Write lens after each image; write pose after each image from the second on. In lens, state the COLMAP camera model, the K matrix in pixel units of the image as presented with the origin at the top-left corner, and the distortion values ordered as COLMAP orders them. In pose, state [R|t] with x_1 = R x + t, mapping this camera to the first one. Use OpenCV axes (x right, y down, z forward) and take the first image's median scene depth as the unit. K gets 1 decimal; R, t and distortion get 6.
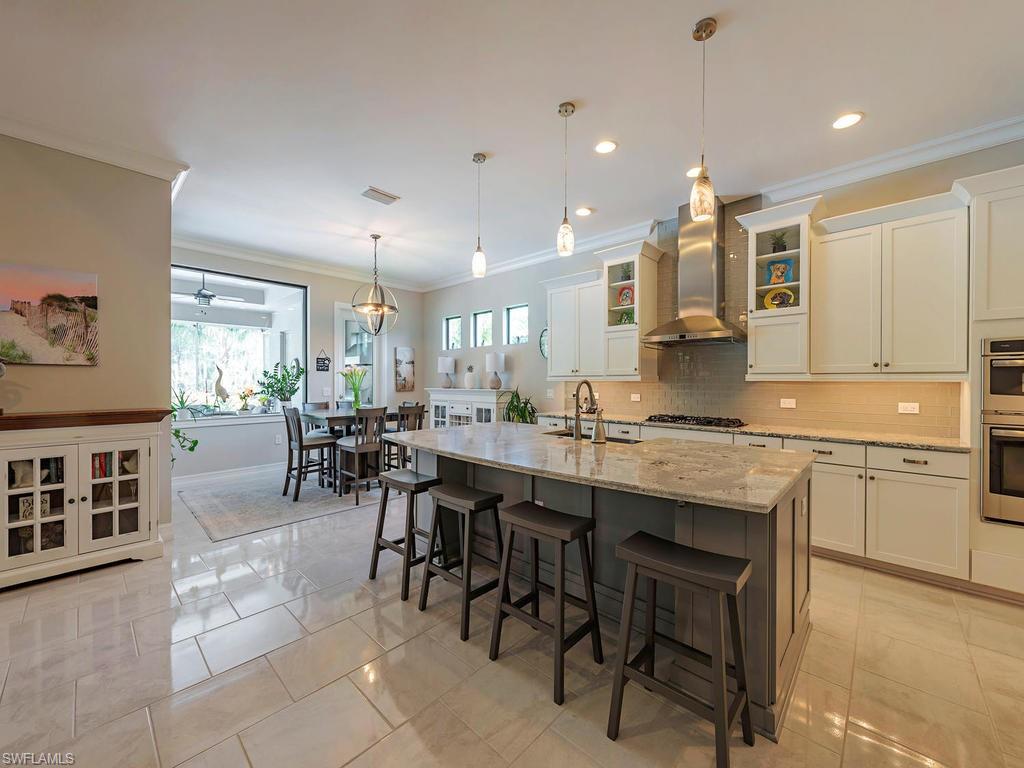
lens RADIAL K [[400.0, 0, 512.8], [0, 400.0, 385.5], [0, 0, 1]] dist [0.001369, -0.000199]
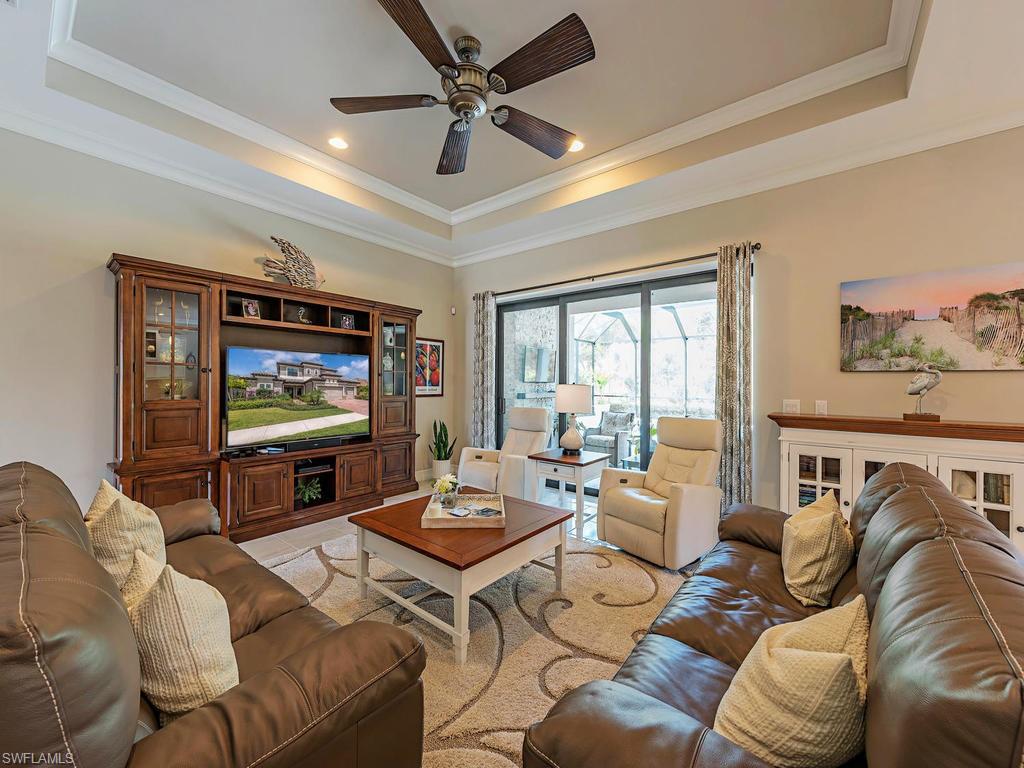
lens RADIAL K [[400.0, 0, 510.5], [0, 400.0, 381.1], [0, 0, 1]] dist [0.001369, -0.000199]
pose [[0.075408, -0.013941, -0.997055, -0.265974], [-0.028567, 0.999462, -0.016135, 0.014924], [0.996744, 0.029699, 0.074969, -0.118573]]
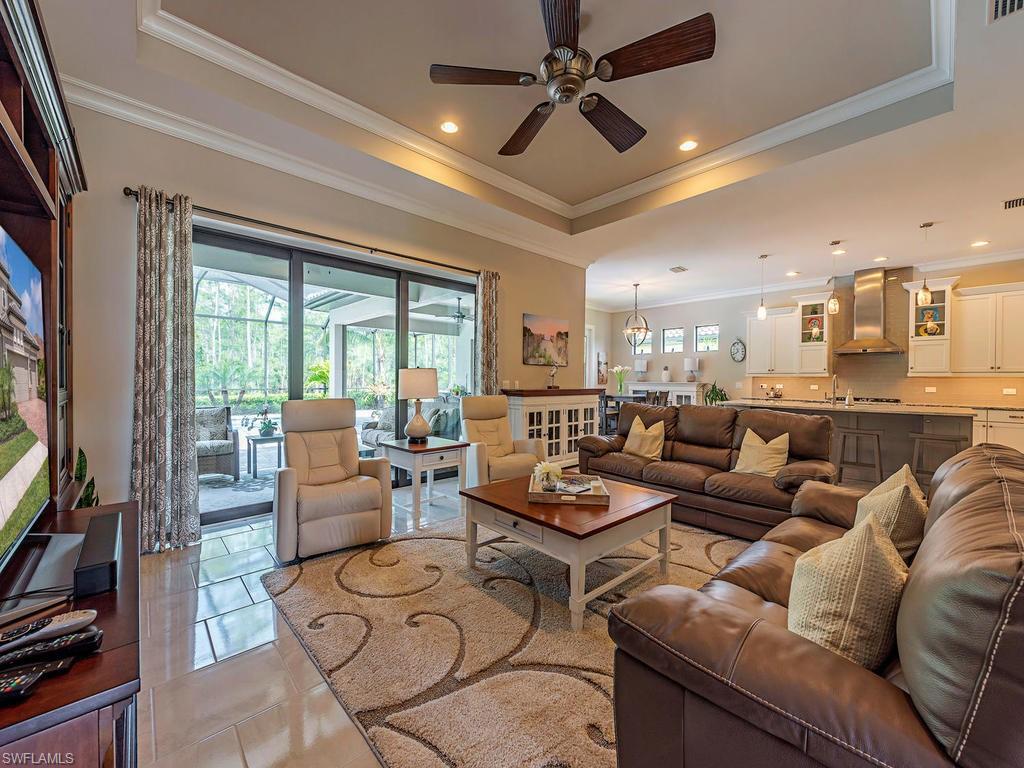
lens RADIAL K [[400.0, 0, 511.3], [0, 400.0, 385.1], [0, 0, 1]] dist [0.001369, -0.000199]
pose [[0.997387, 0.008394, -0.071760, -1.048360], [-0.008231, 0.999963, 0.002572, 0.037651], [0.071779, -0.001975, 0.997419, -0.900127]]
